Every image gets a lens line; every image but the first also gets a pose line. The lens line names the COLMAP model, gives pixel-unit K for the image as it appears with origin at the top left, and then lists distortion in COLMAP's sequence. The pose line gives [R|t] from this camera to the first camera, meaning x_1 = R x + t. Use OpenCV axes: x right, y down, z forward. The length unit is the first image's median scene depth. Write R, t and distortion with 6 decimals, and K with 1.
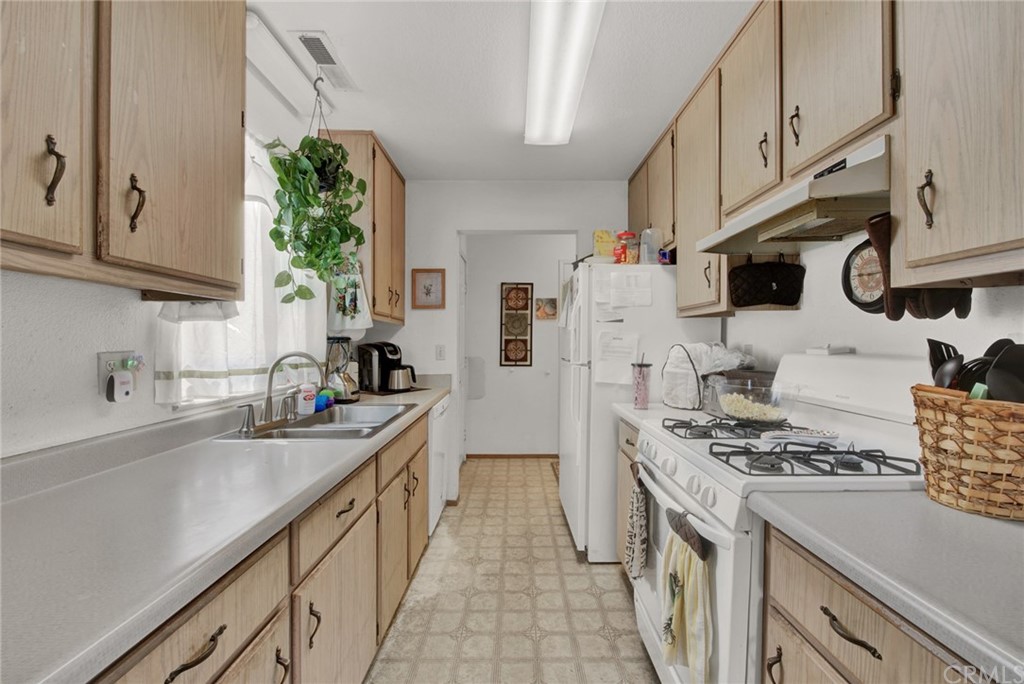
lens RADIAL K [[422.2, 0, 511.4], [0, 422.2, 344.3], [0, 0, 1]] dist [0.001537, -0.006422]
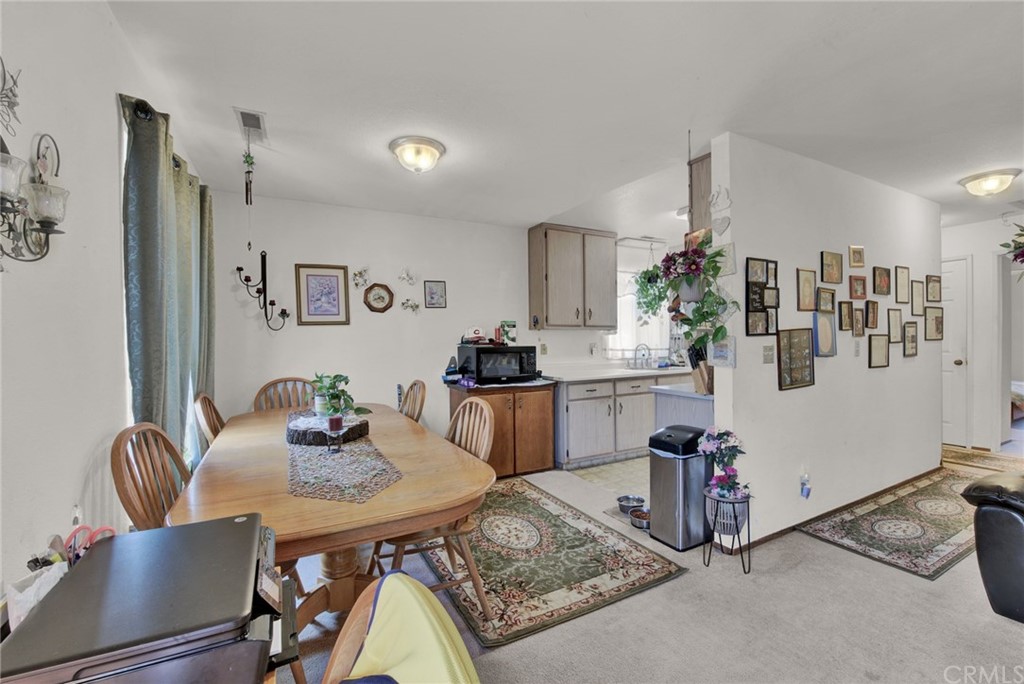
lens RADIAL K [[427.1, 0, 512.0], [0, 427.1, 342.0], [0, 0, 1]] dist [-0.012698, -0.000520]
pose [[0.460085, 0.001037, -0.887874, 1.507798], [0.005864, 0.999974, 0.004206, -0.009981], [0.887856, -0.007142, 0.460067, -1.028726]]
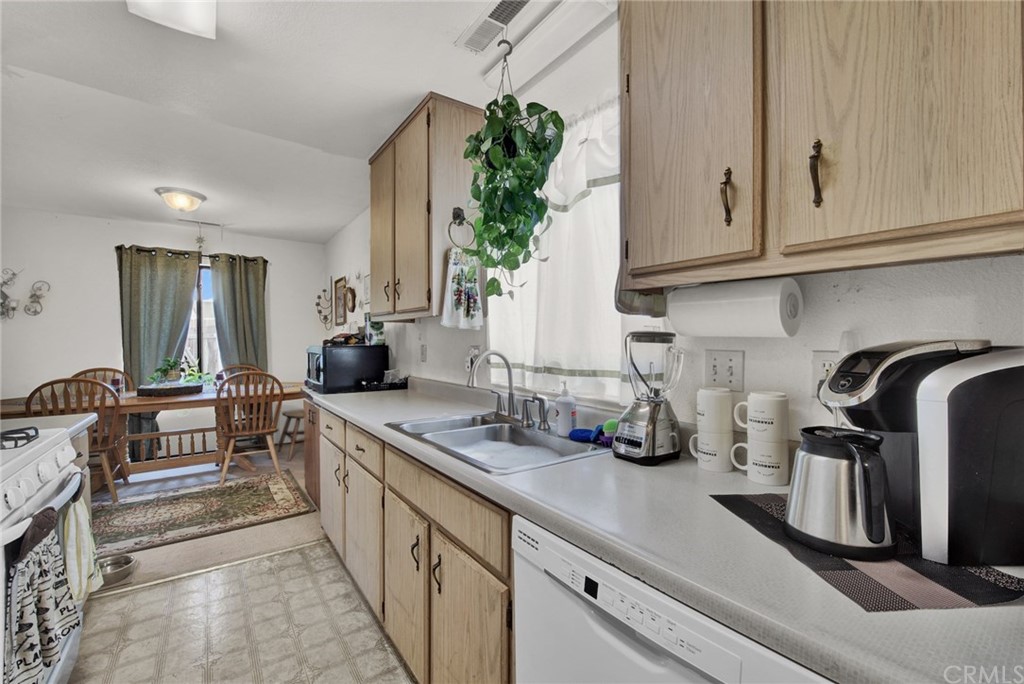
lens RADIAL K [[418.9, 0, 495.1], [0, 418.9, 350.3], [0, 0, 1]] dist [-0.001422, -0.004410]
pose [[-0.823022, 0.019166, -0.567687, 0.054473], [0.002071, 0.999525, 0.030744, -0.011148], [0.568006, 0.024127, -0.822671, 1.596620]]
